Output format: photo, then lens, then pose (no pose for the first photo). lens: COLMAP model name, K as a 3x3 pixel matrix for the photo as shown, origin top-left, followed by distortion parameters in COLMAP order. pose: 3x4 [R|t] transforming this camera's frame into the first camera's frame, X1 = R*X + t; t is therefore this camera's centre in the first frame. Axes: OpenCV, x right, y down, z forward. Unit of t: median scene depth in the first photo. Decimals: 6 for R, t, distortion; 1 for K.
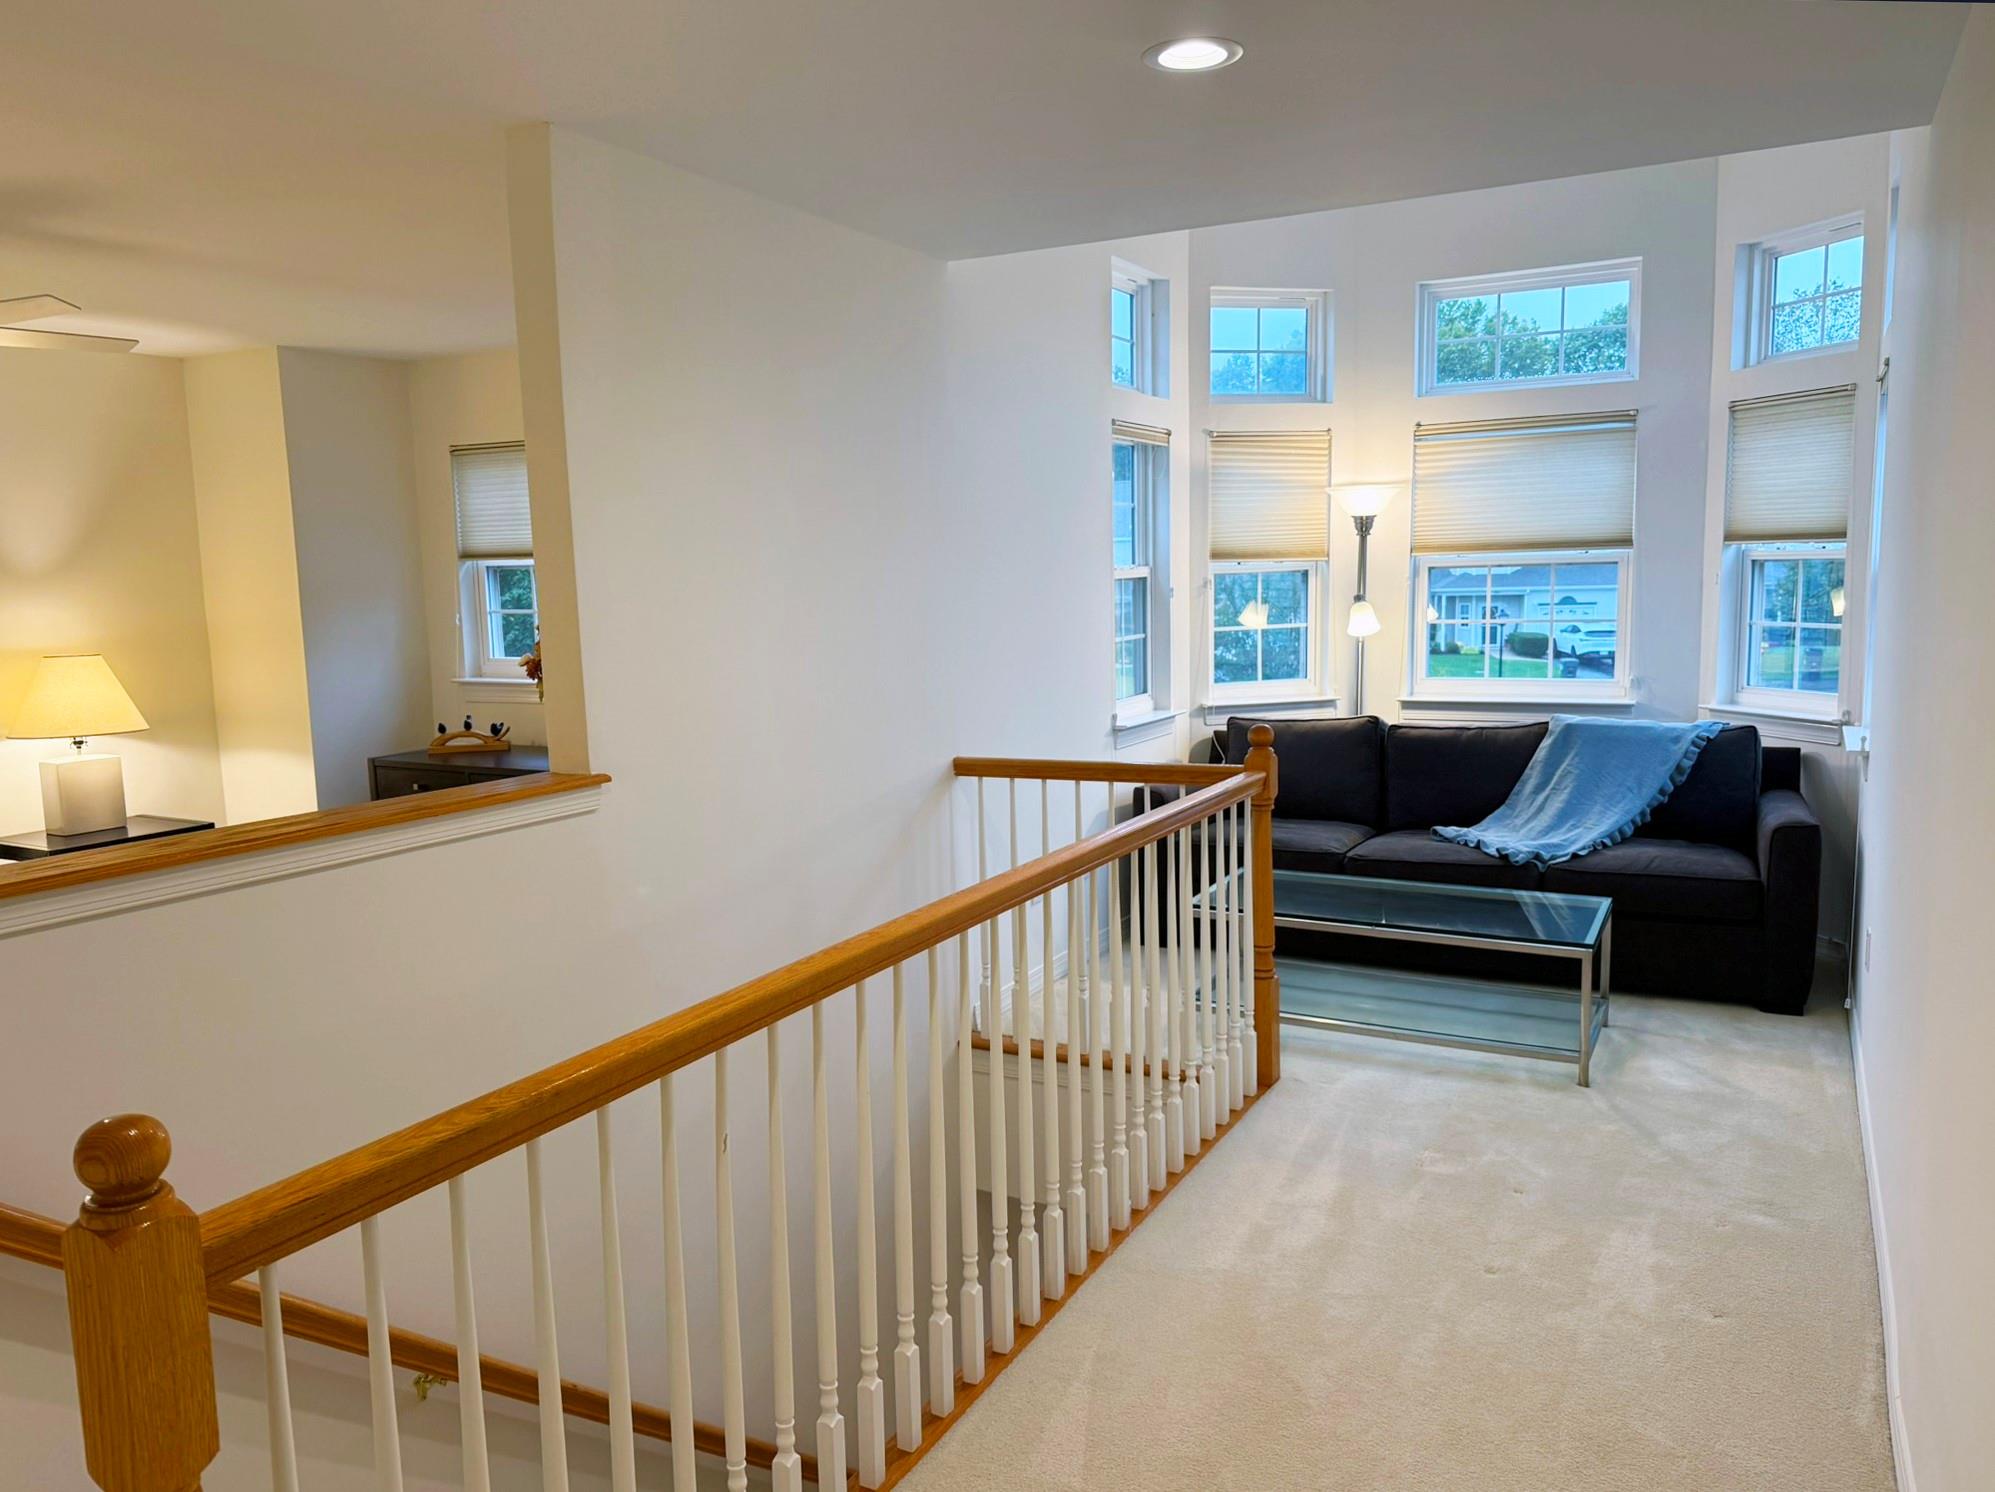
lens RADIAL K [[1416.0, 0, 986.8], [0, 1416.0, 753.3], [0, 0, 1]] dist [0.104869, -0.194798]
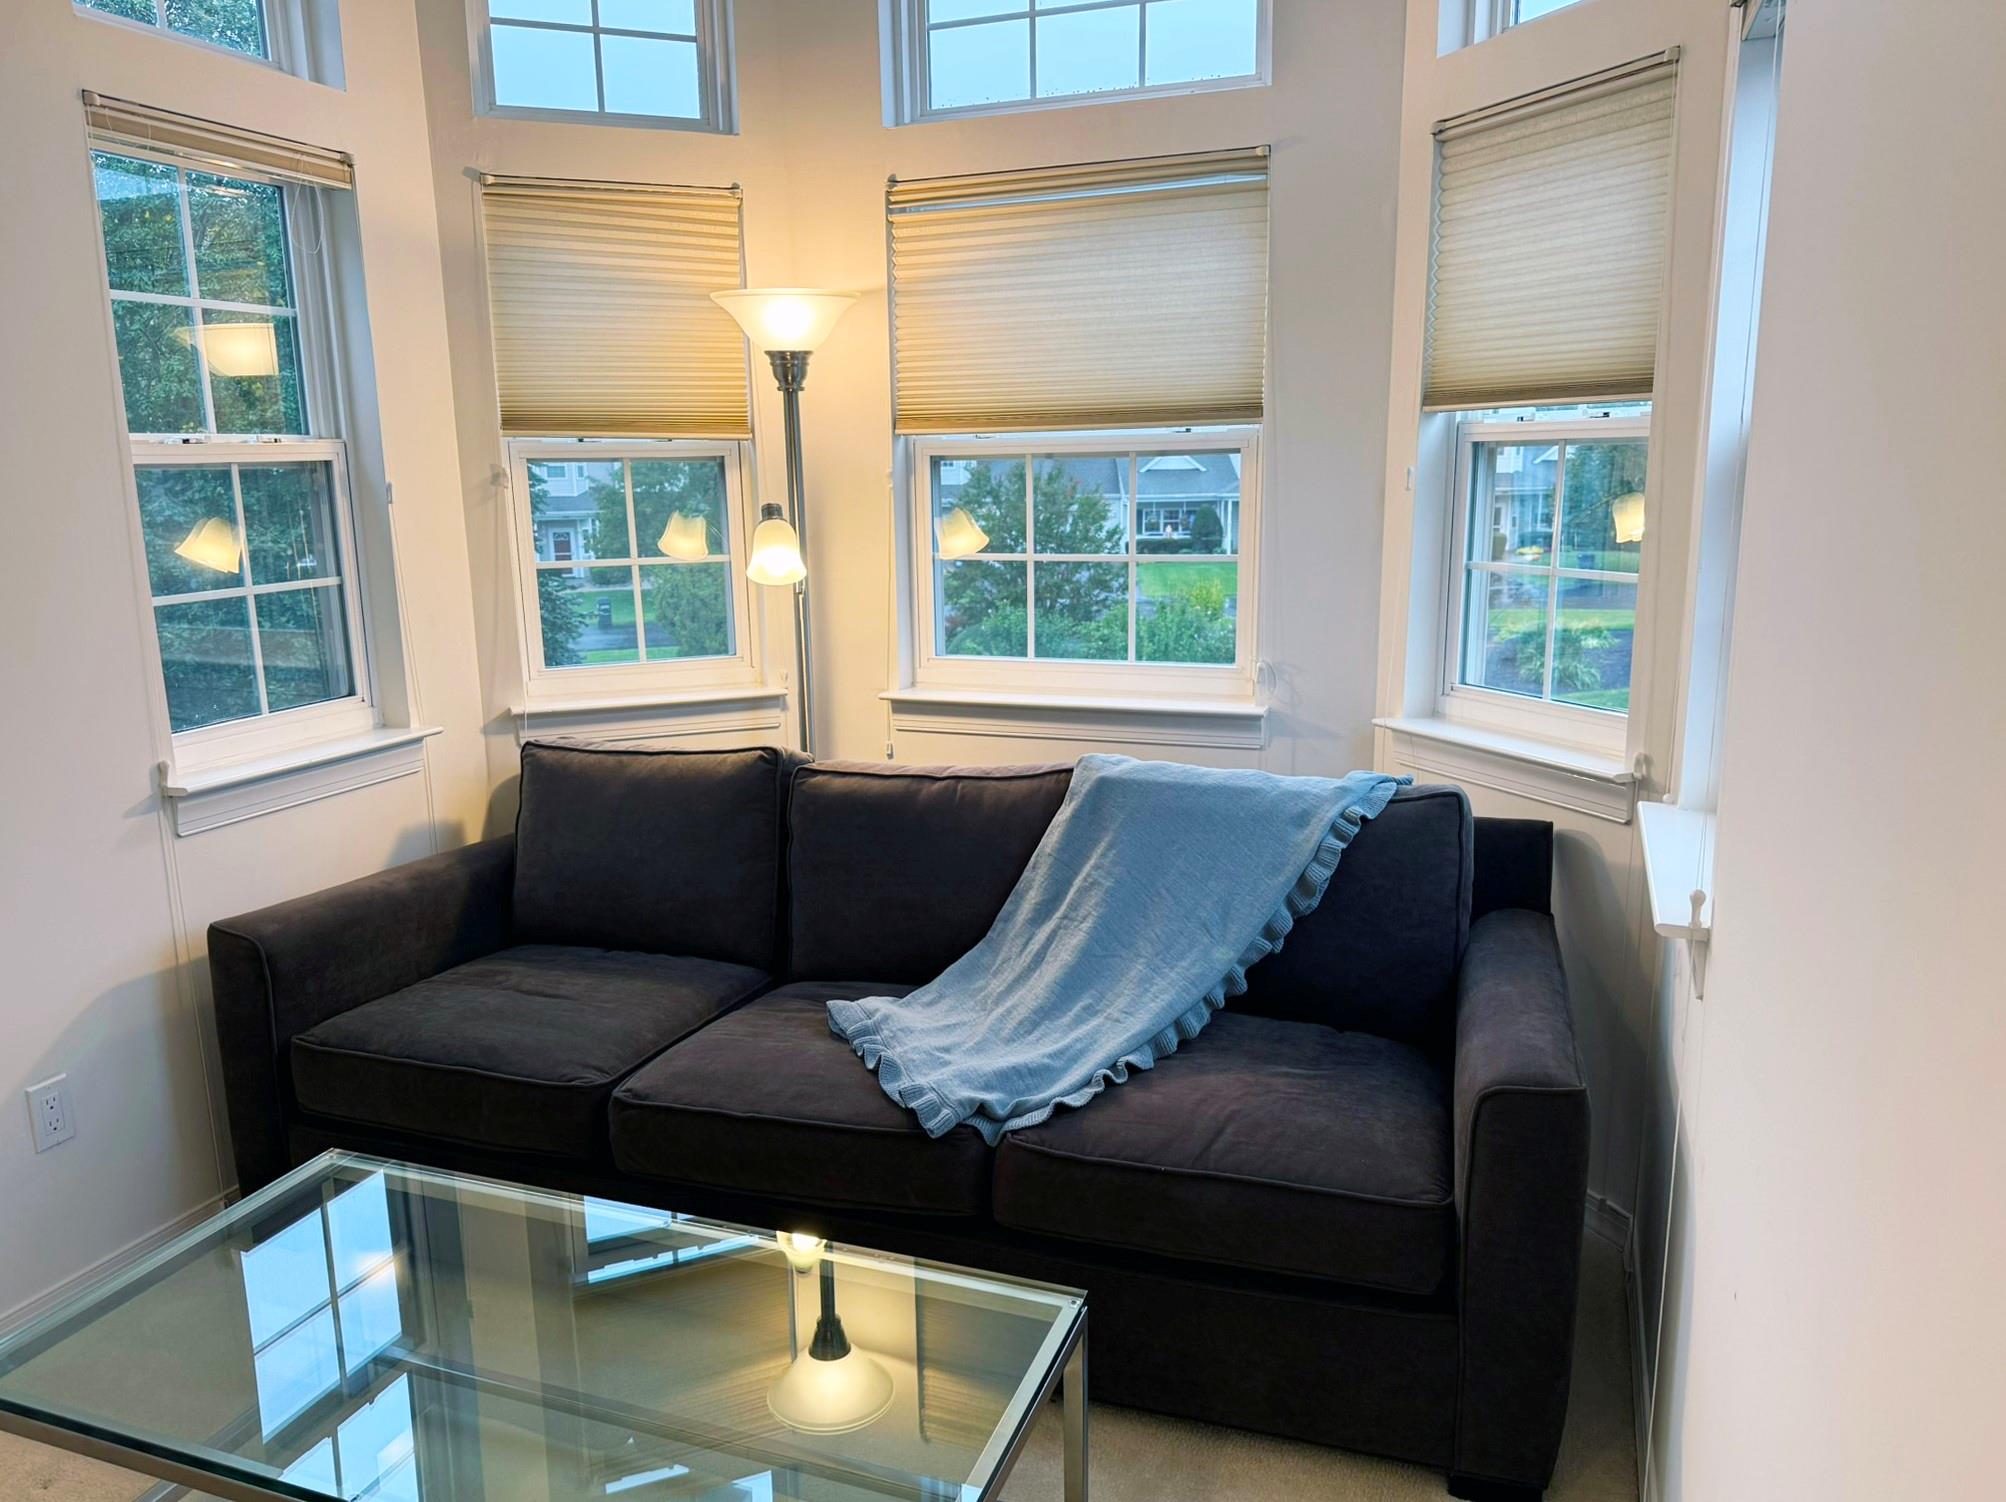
lens RADIAL K [[1423.8, 0, 992.3], [0, 1423.8, 758.3], [0, 0, 1]] dist [0.104869, -0.194798]
pose [[0.991045, -0.017394, 0.132389, 0.295099], [0.008119, 0.997494, 0.070280, -0.059751], [-0.133280, -0.068576, 0.988703, 0.509066]]
